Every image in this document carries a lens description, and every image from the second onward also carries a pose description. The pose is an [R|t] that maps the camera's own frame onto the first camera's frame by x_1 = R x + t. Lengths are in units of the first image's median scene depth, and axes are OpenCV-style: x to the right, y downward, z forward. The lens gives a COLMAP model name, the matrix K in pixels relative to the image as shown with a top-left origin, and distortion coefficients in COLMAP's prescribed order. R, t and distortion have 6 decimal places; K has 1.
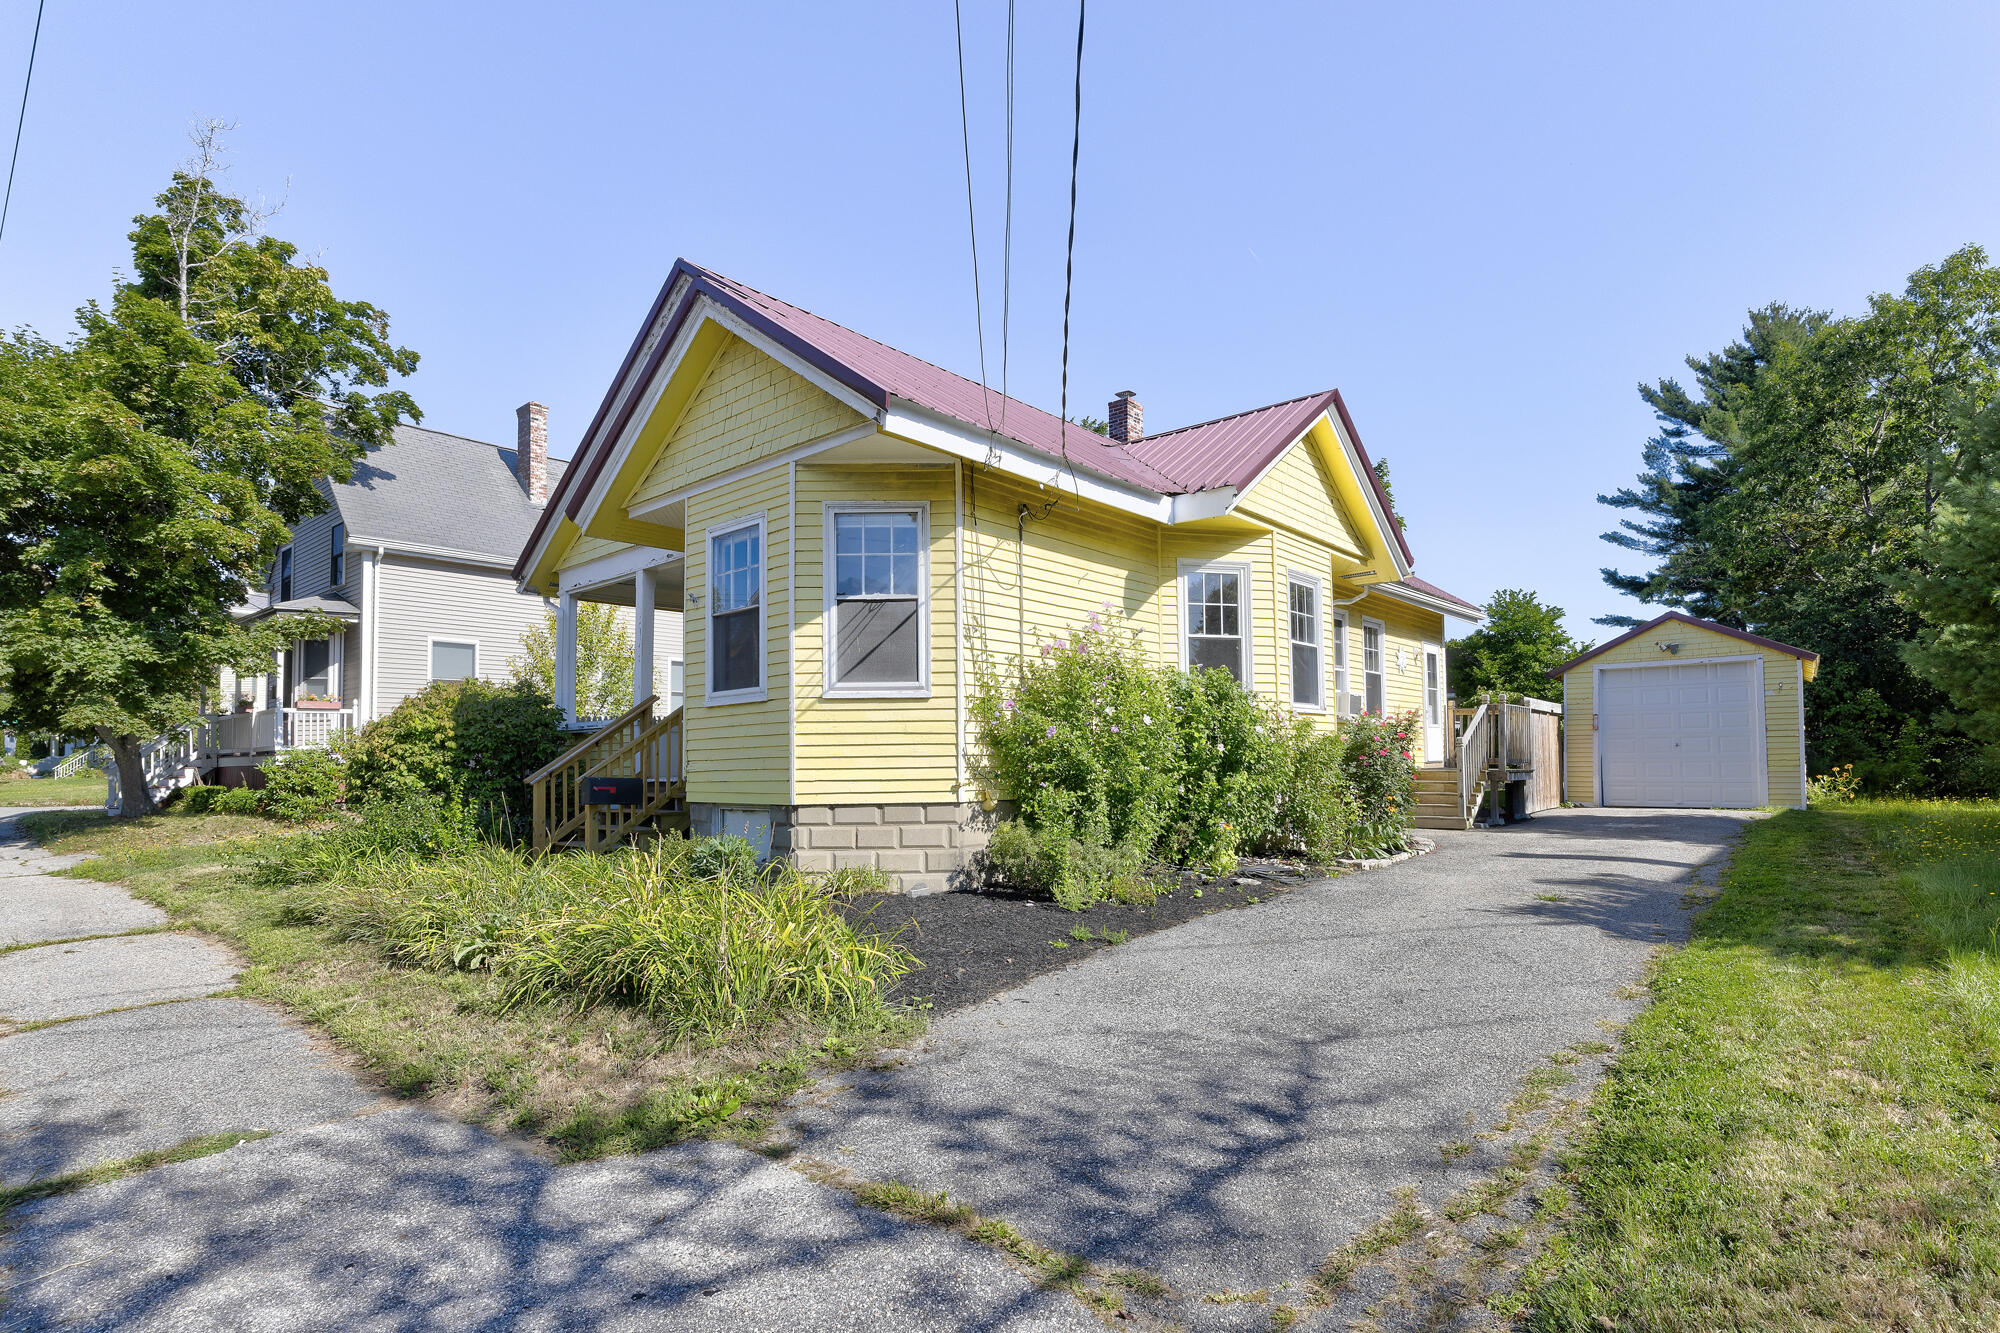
lens RADIAL K [[949.8, 0, 991.9], [0, 949.8, 706.2], [0, 0, 1]] dist [-0.000517, -0.000576]
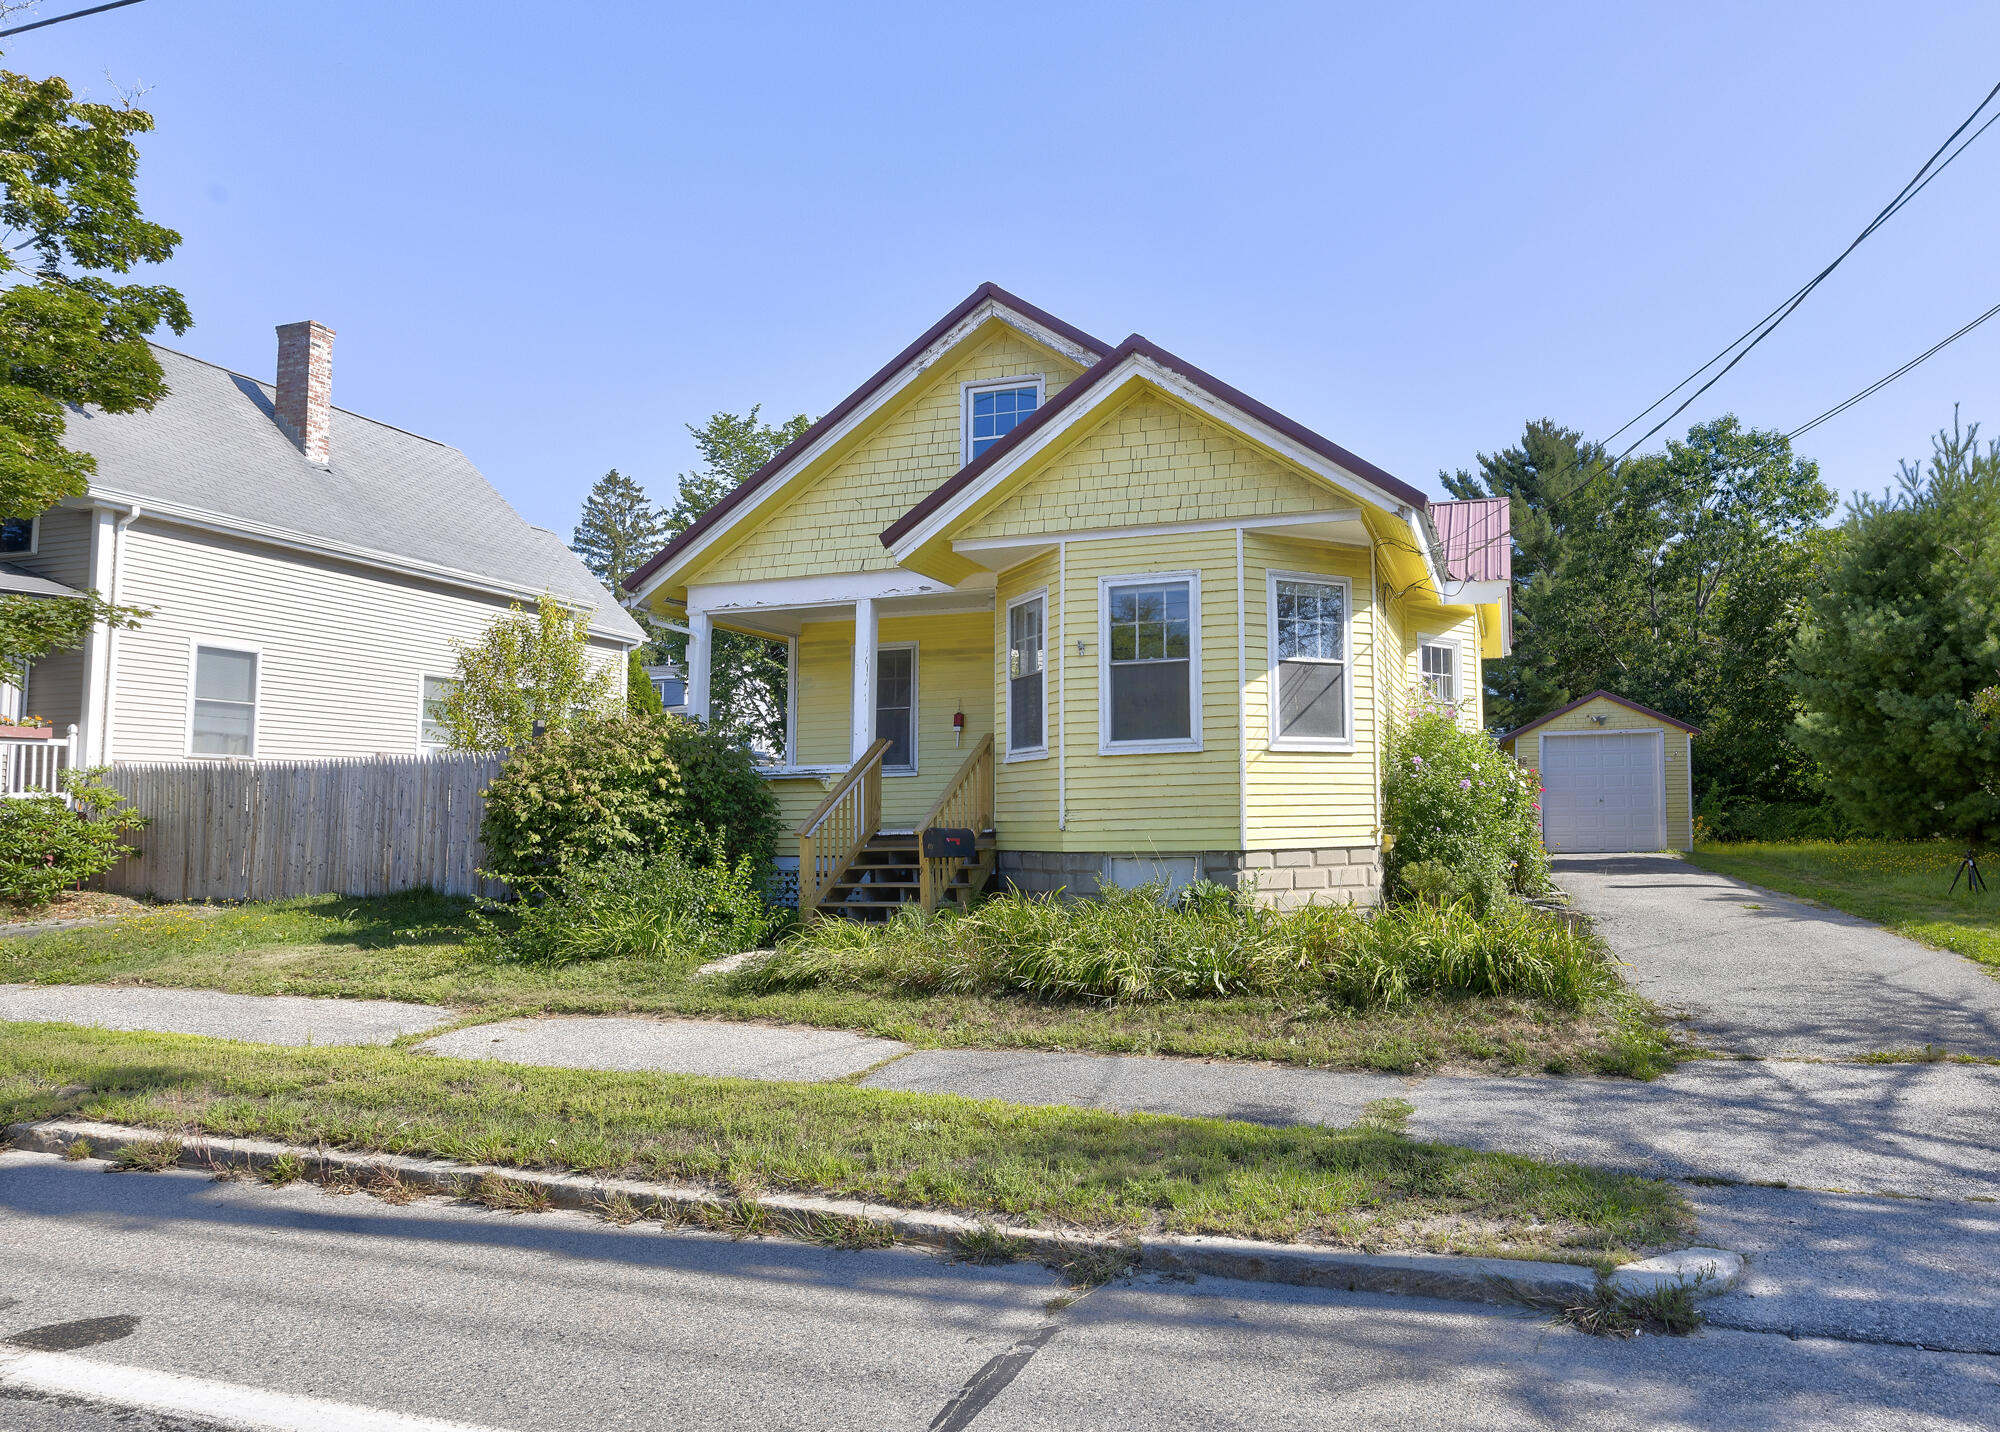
lens RADIAL K [[1206.1, 0, 1000.0], [0, 1206.1, 716.0], [0, 0, 1]] dist [-0.014748, -0.000163]
pose [[0.909408, 0.034145, 0.414501, -1.004705], [-0.020824, 0.999112, -0.036616, 0.008494], [-0.415384, 0.024667, 0.909312, -0.116732]]
